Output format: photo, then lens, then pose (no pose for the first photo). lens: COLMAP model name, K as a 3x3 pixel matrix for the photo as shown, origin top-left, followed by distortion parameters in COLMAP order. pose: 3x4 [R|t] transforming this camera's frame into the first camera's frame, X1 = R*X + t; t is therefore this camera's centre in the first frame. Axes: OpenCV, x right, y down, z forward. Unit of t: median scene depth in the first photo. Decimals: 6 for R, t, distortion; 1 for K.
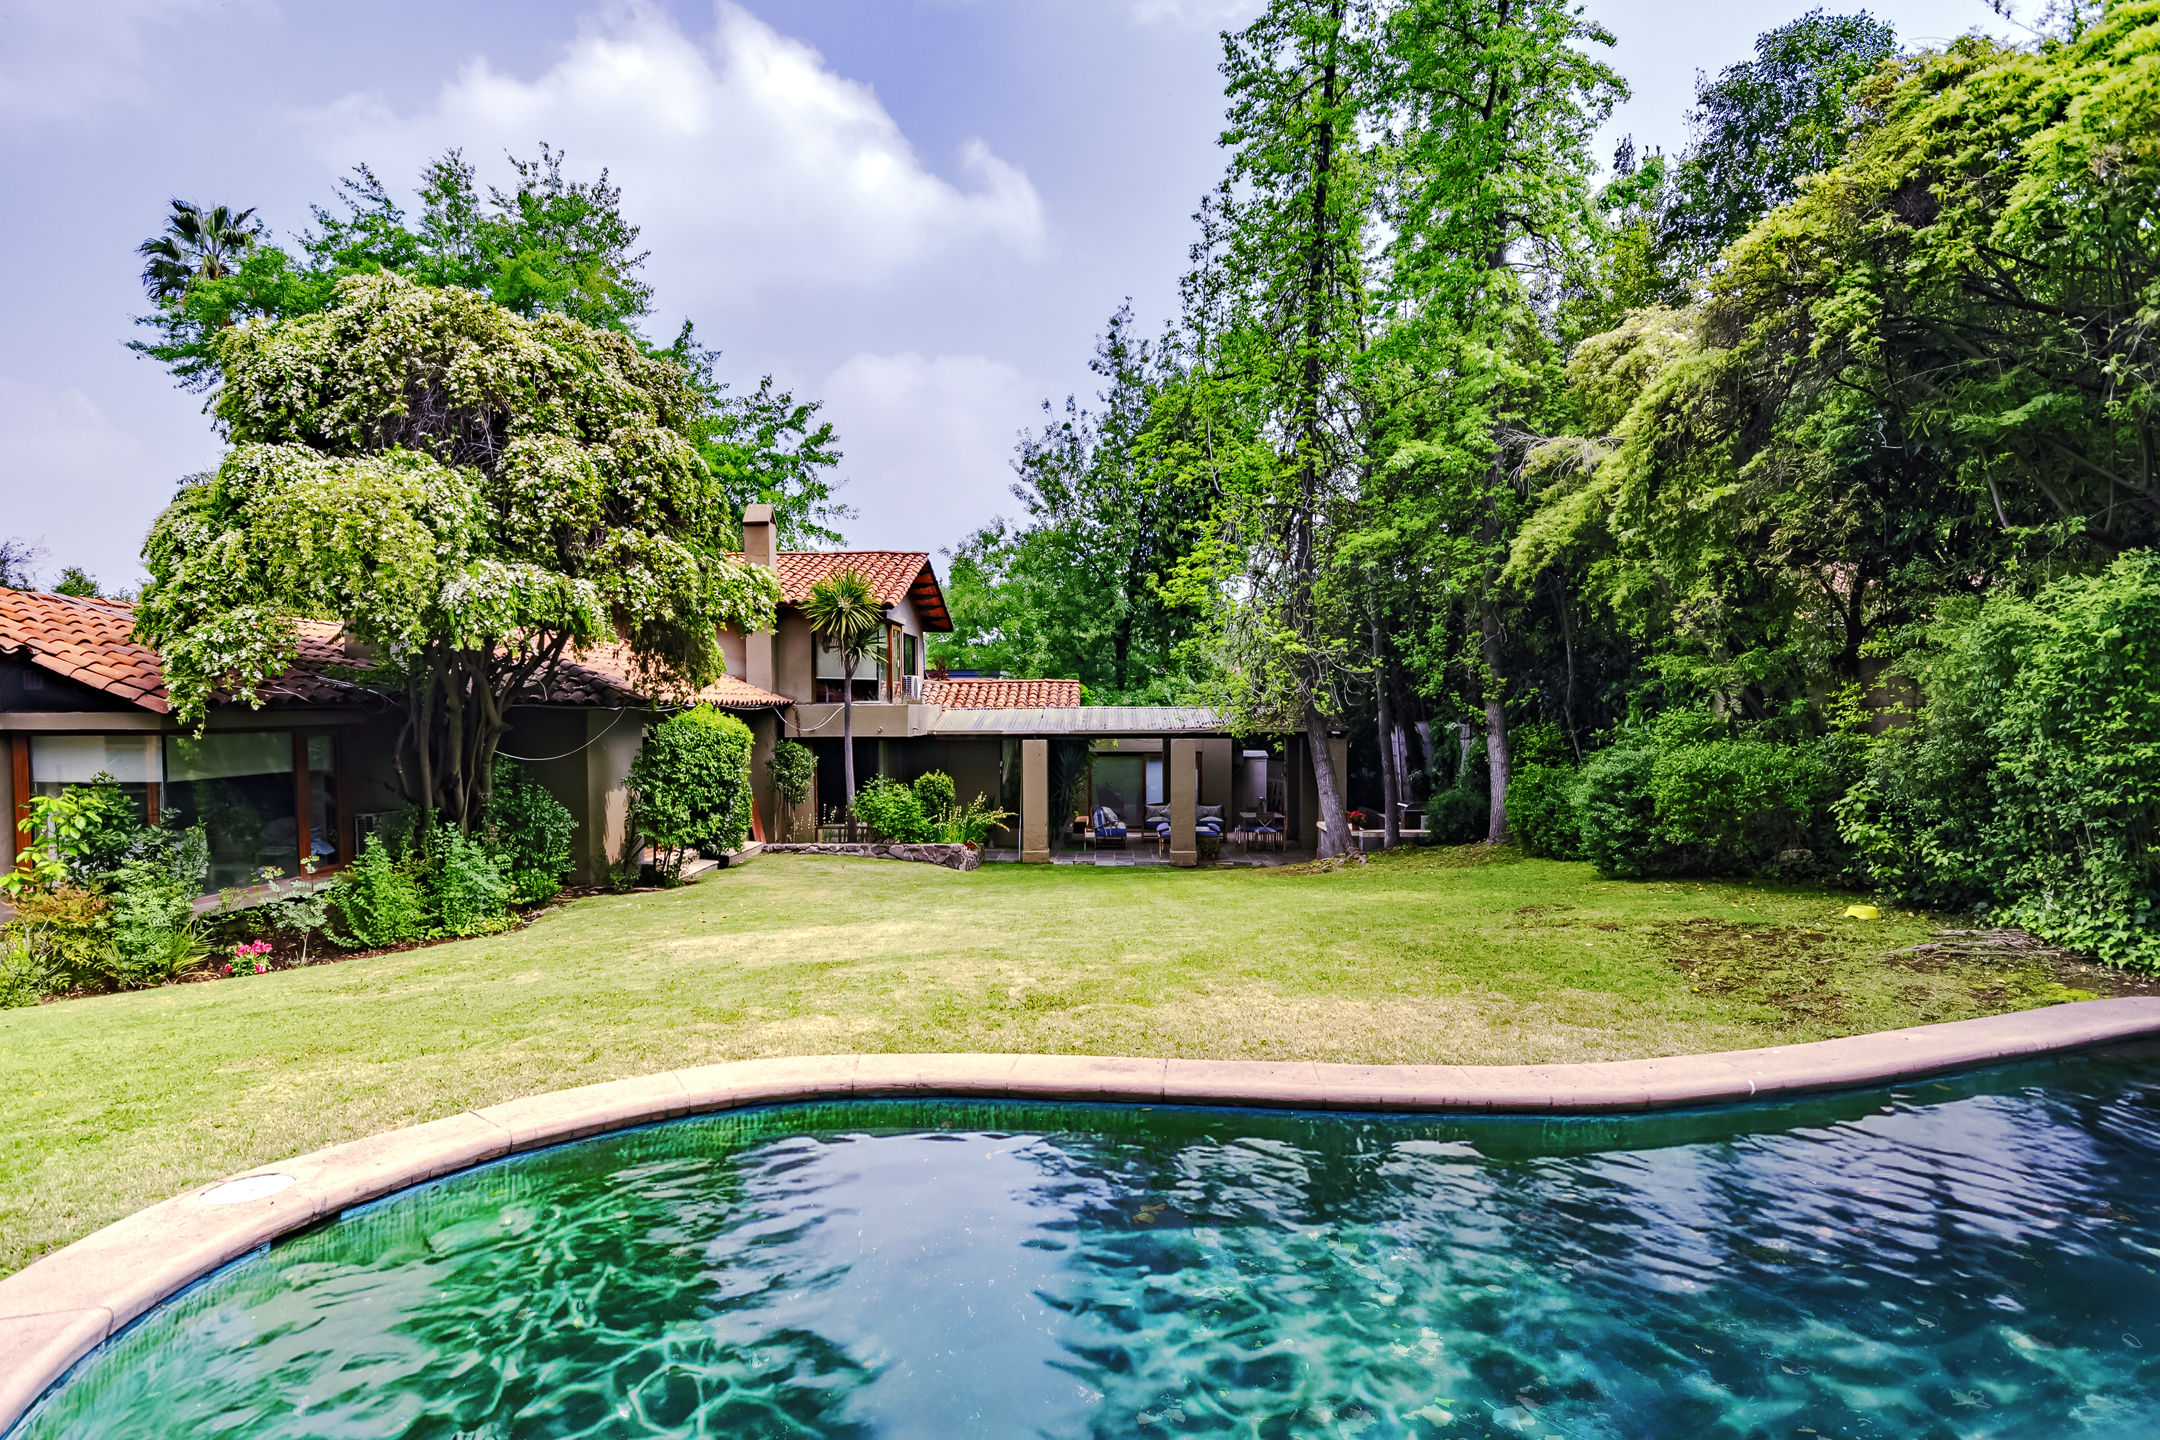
lens RADIAL K [[1181.9, 0, 1096.4], [0, 1181.9, 750.9], [0, 0, 1]] dist [-0.012305, -0.004634]
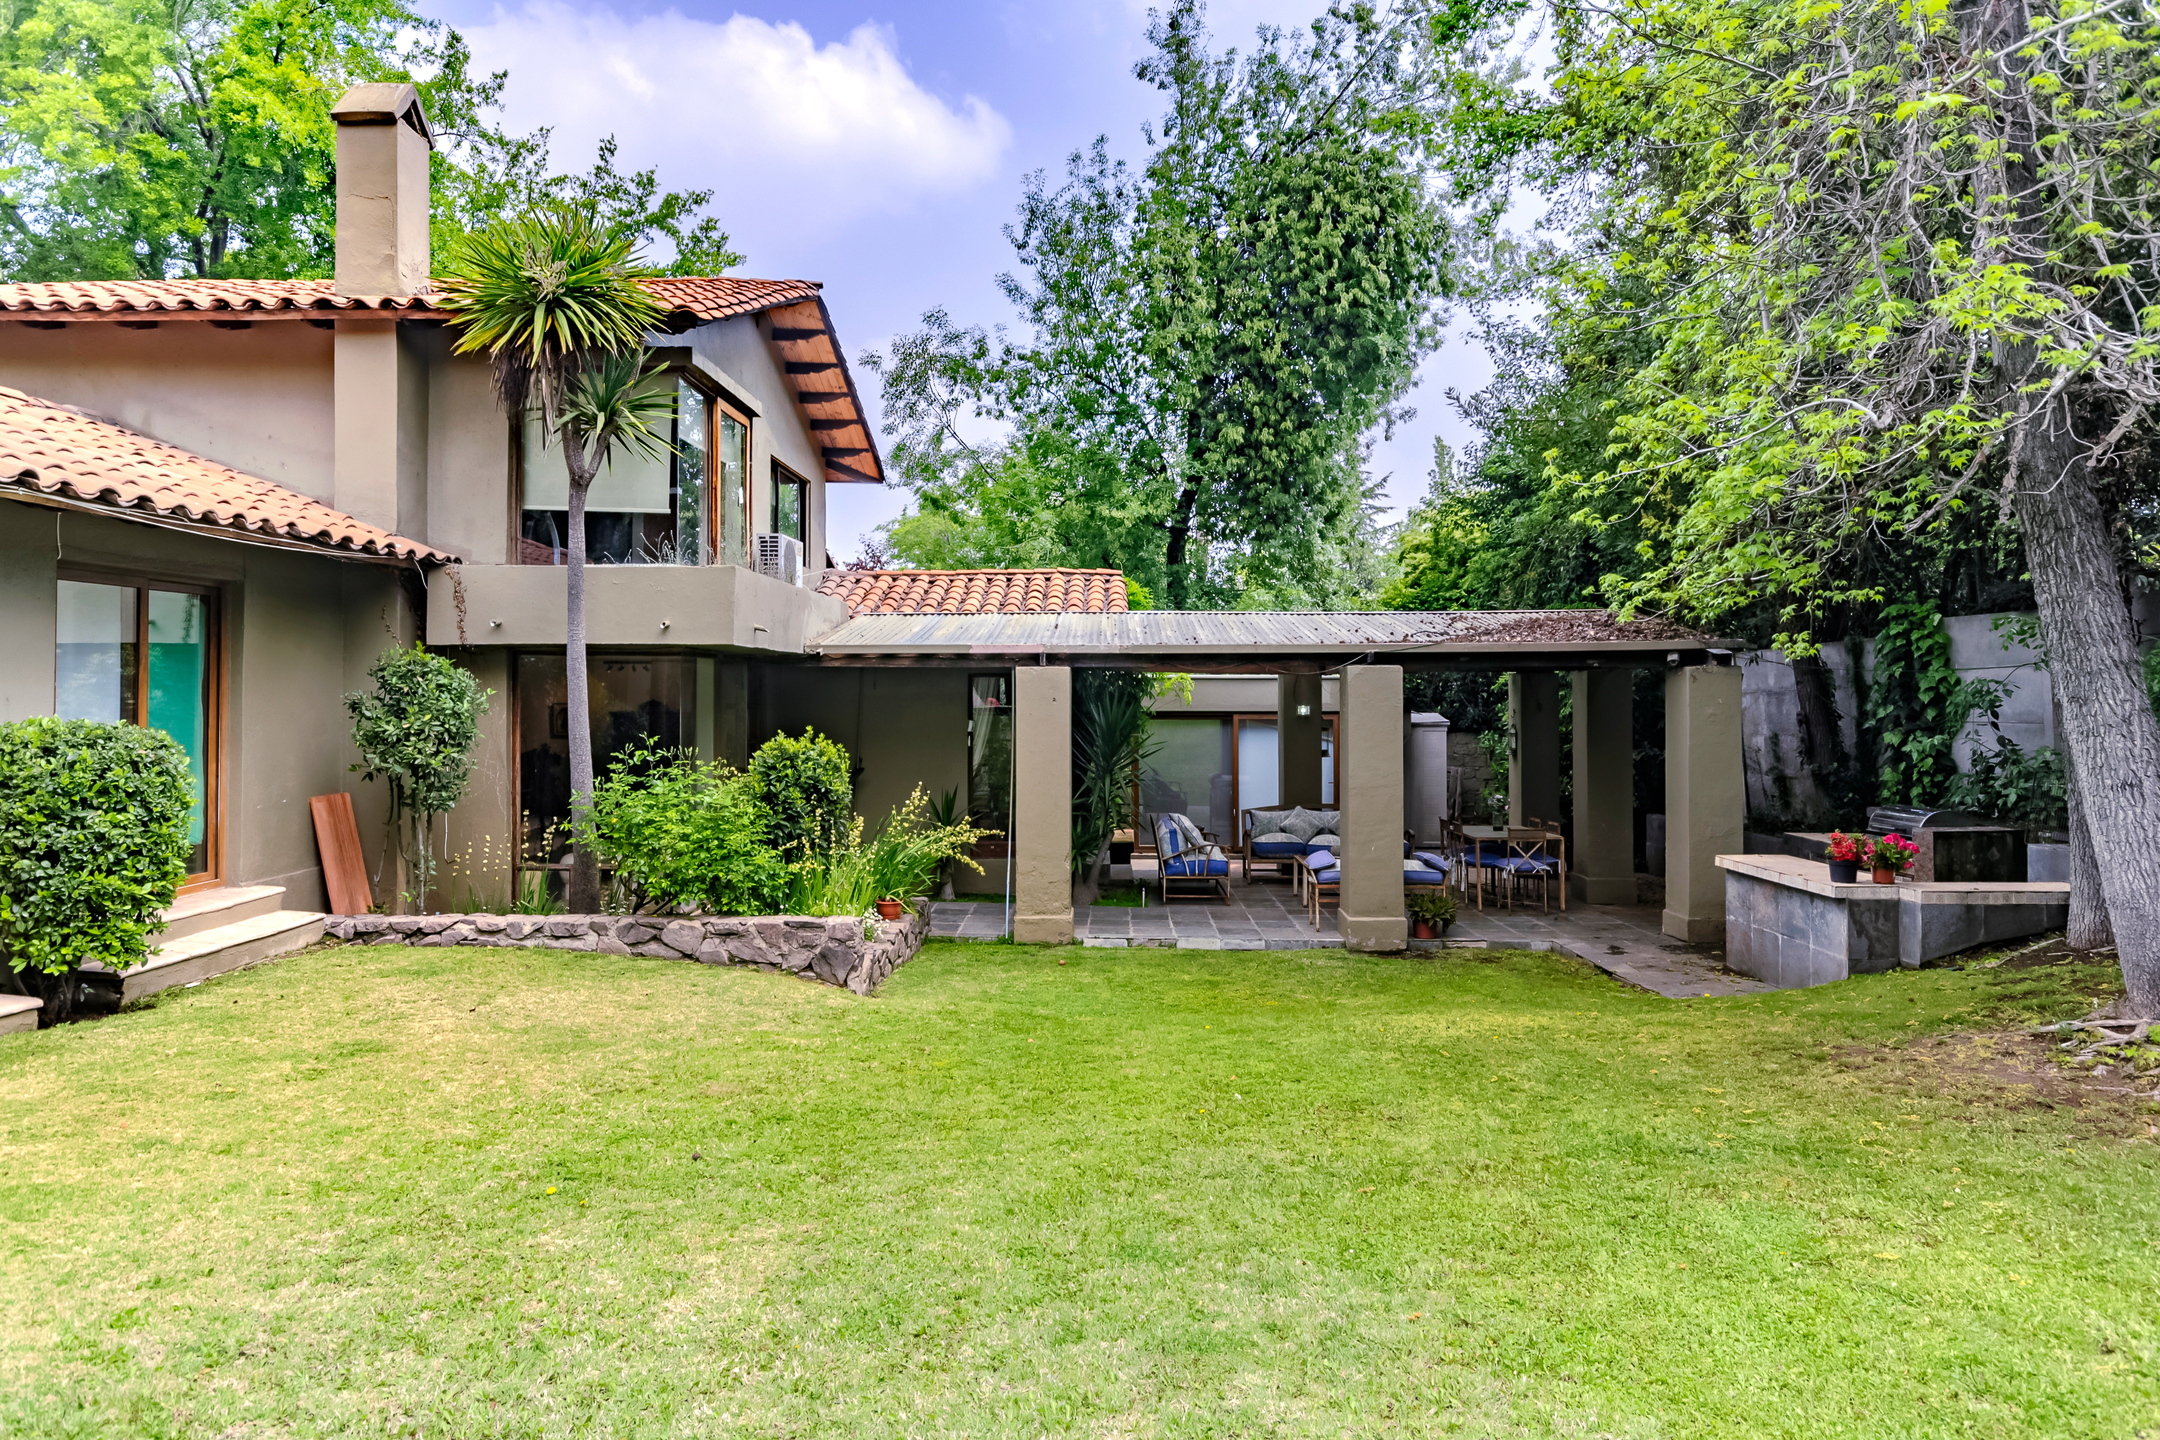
lens RADIAL K [[1259.0, 0, 1089.7], [0, 1259.0, 658.9], [0, 0, 1]] dist [0.000637, 0.002595]
pose [[0.999992, 0.003178, -0.002246, -0.034813], [-0.003318, 0.997864, -0.065247, 0.019706], [0.002034, 0.065254, 0.997867, 0.550839]]
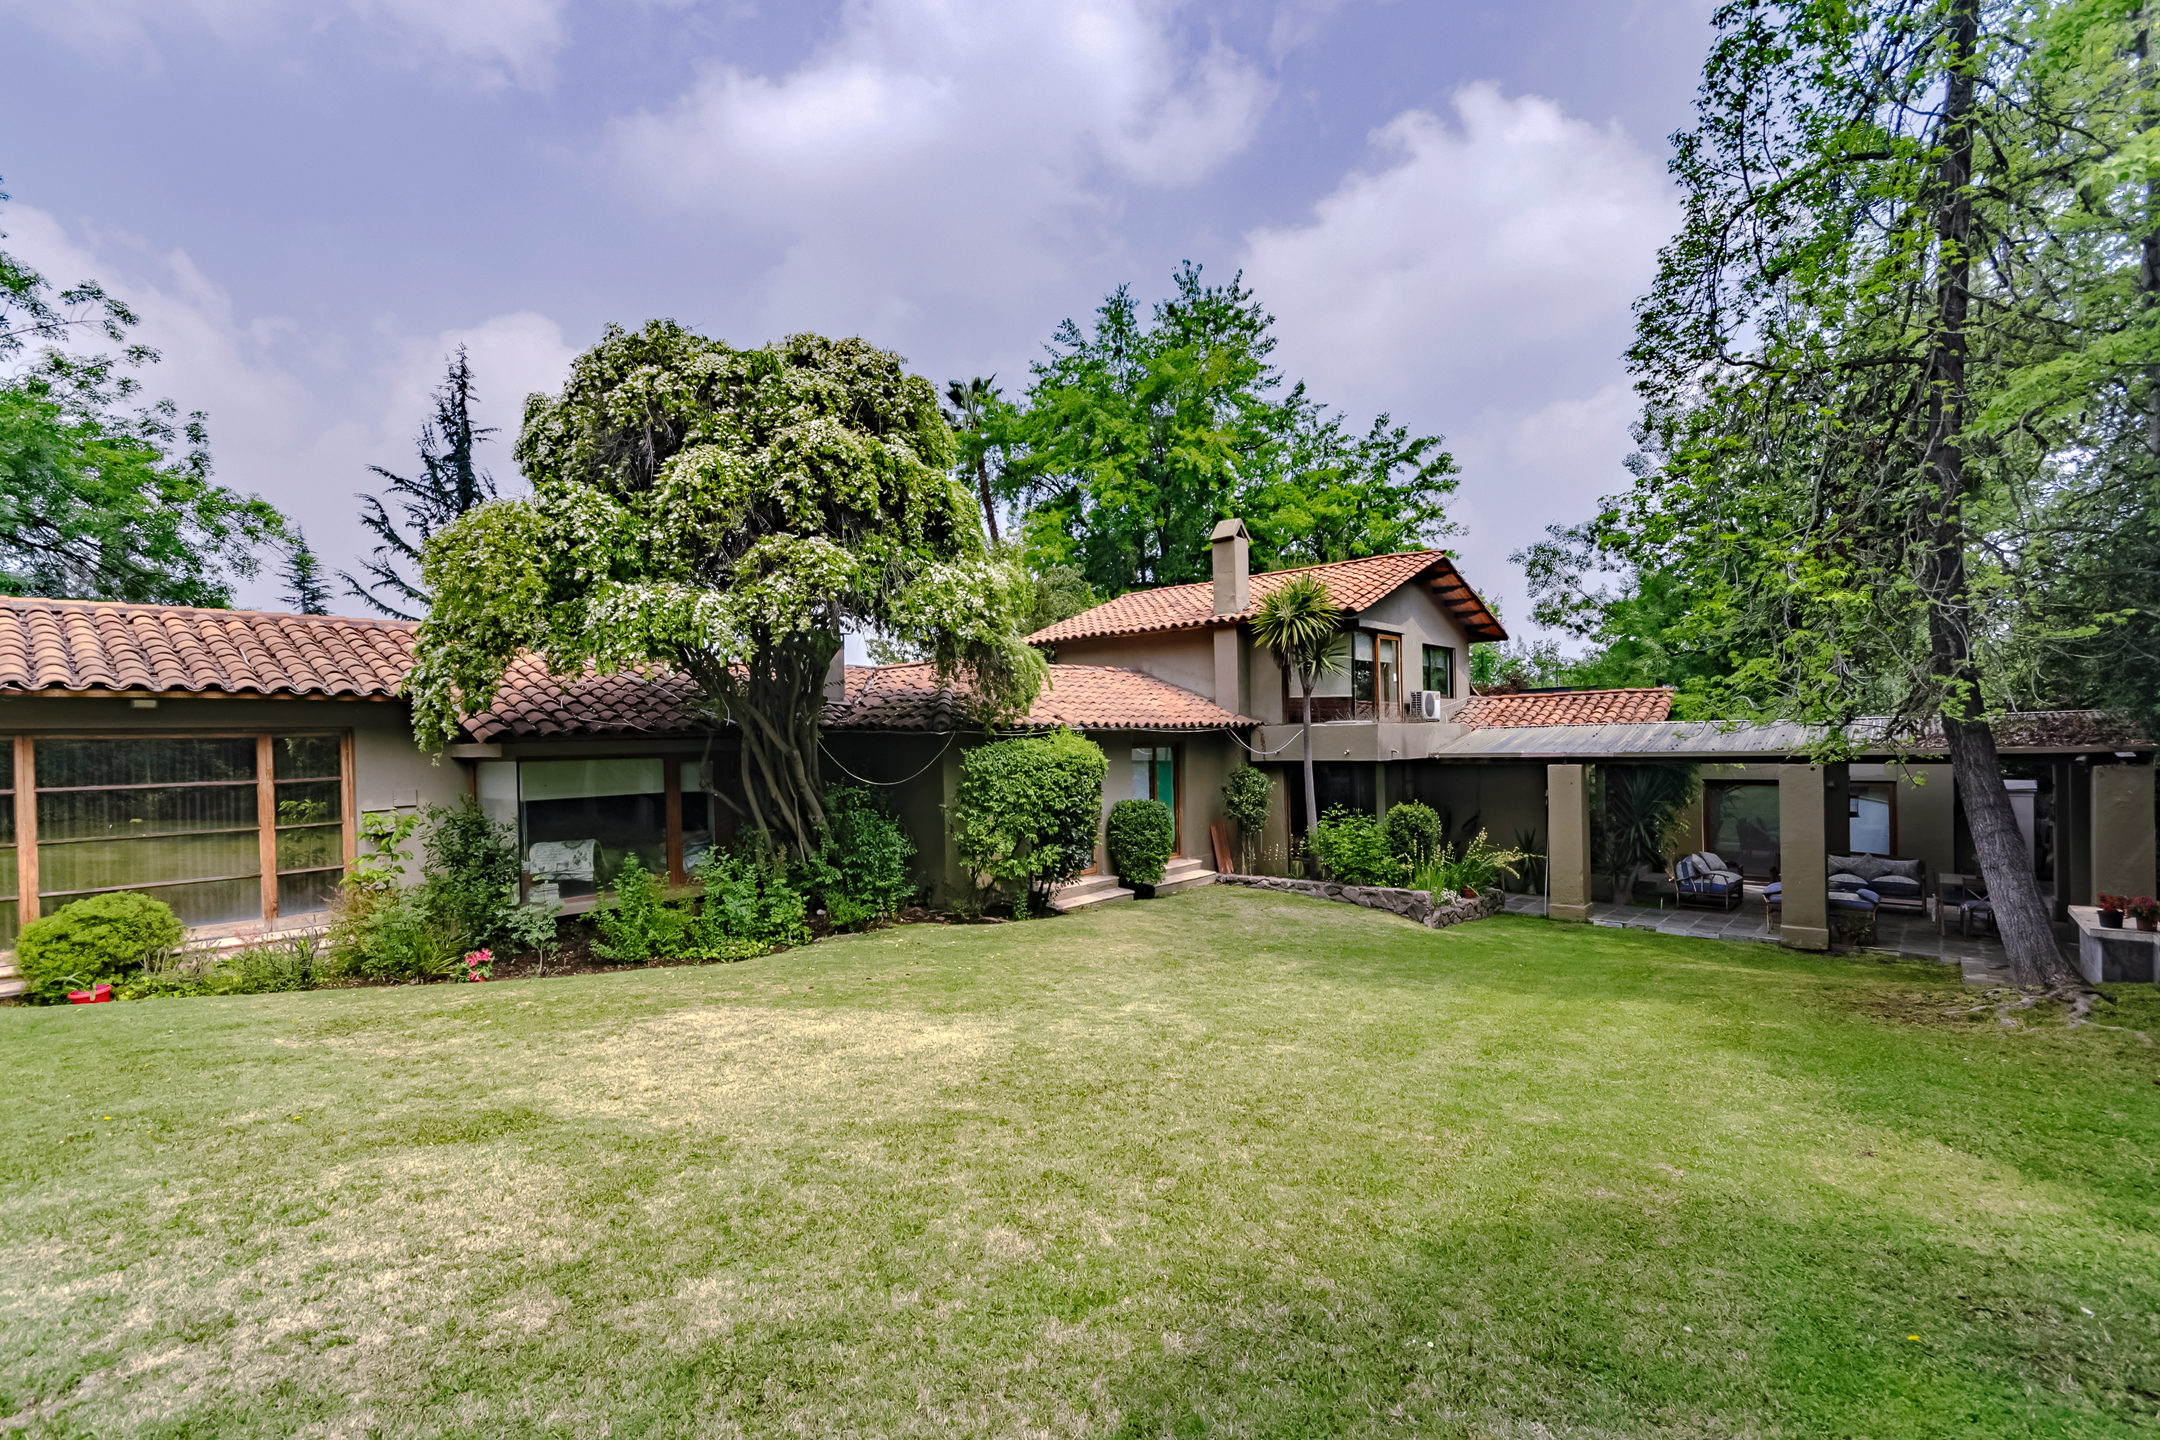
lens RADIAL K [[965.9, 0, 1092.2], [0, 965.9, 742.5], [0, 0, 1]] dist [-0.000793, -0.000308]
pose [[0.756263, -0.011027, -0.654175, 0.141922], [-0.007533, 0.999645, -0.025559, -0.005897], [0.654224, 0.024257, 0.755911, 0.317913]]
